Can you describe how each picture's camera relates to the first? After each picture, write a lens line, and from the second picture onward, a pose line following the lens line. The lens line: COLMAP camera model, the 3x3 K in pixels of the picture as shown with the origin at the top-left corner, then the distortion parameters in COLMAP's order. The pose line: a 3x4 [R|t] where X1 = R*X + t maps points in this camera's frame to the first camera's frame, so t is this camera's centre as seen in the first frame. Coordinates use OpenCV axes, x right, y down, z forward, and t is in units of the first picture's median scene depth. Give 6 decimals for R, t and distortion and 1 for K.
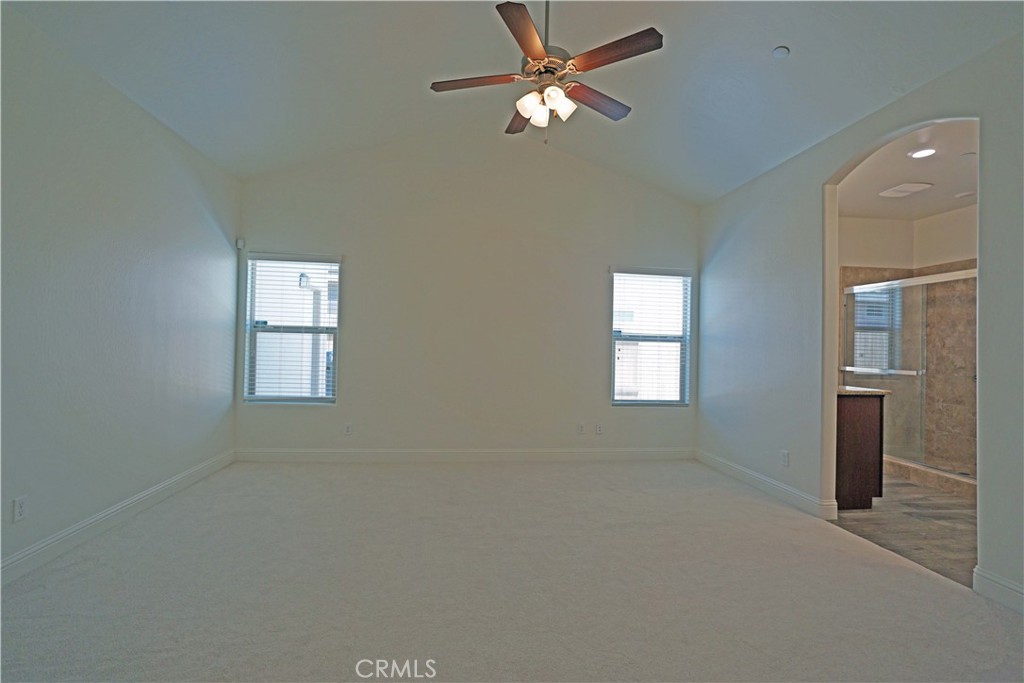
lens RADIAL K [[469.2, 0, 503.3], [0, 469.2, 334.2], [0, 0, 1]] dist [-0.017331, 0.007728]
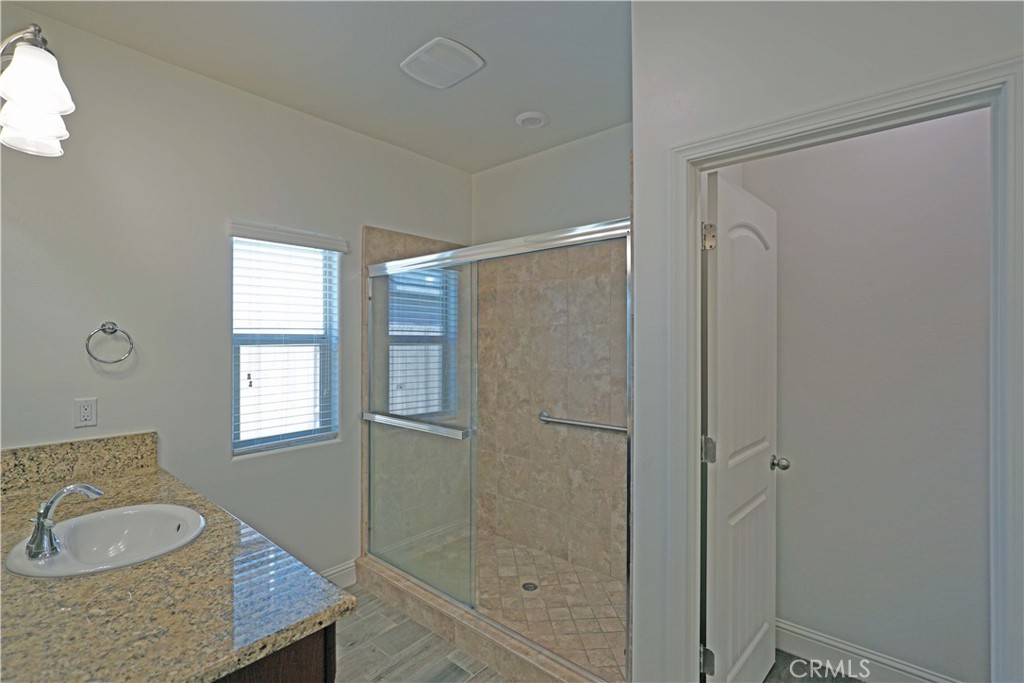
lens RADIAL K [[469.2, 0, 514.0], [0, 469.2, 345.6], [0, 0, 1]] dist [-0.017331, 0.007728]
pose [[0.726987, -0.023202, 0.686259, 0.494258], [0.003849, 0.999551, 0.029716, -0.022722], [-0.686641, -0.018962, 0.726750, 0.503110]]
